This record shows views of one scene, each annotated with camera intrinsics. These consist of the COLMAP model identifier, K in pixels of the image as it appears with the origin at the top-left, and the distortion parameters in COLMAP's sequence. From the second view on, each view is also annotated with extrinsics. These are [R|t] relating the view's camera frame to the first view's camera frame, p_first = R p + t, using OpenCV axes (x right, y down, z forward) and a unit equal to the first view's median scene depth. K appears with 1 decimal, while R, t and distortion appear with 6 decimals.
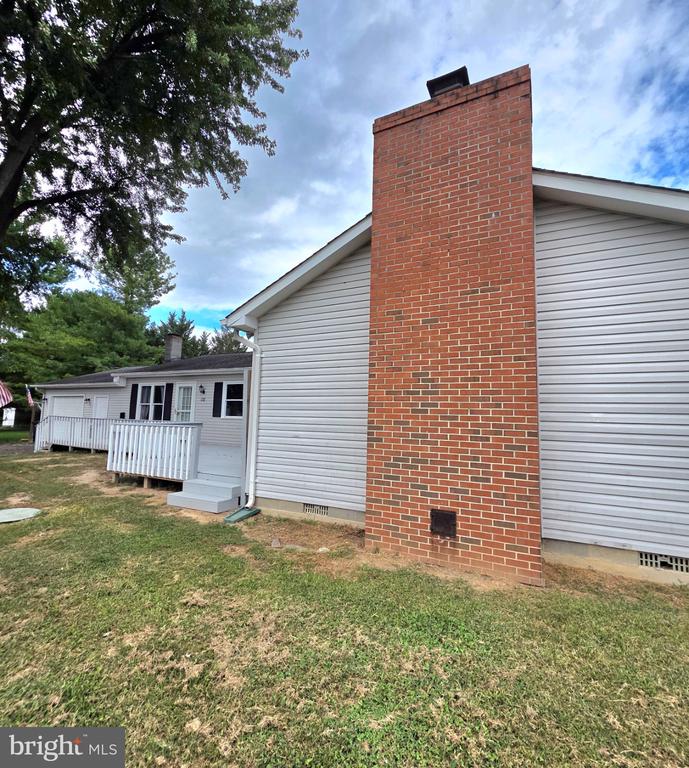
lens RADIAL K [[380.6, 0, 349.7], [0, 380.6, 390.0], [0, 0, 1]] dist [0.004199, -0.003354]
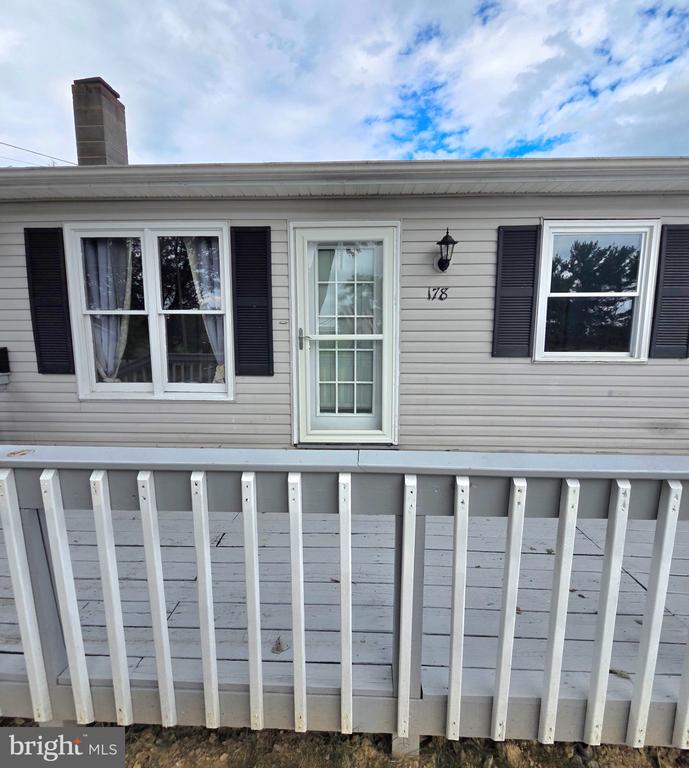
lens RADIAL K [[380.6, 0, 339.9], [0, 380.6, 382.5], [0, 0, 1]] dist [0.004199, -0.003354]
pose [[0.902715, -0.094906, 0.419642, -0.517592], [-0.002926, 0.973990, 0.226571, 0.023933], [-0.430230, -0.205757, 0.878957, 0.711841]]
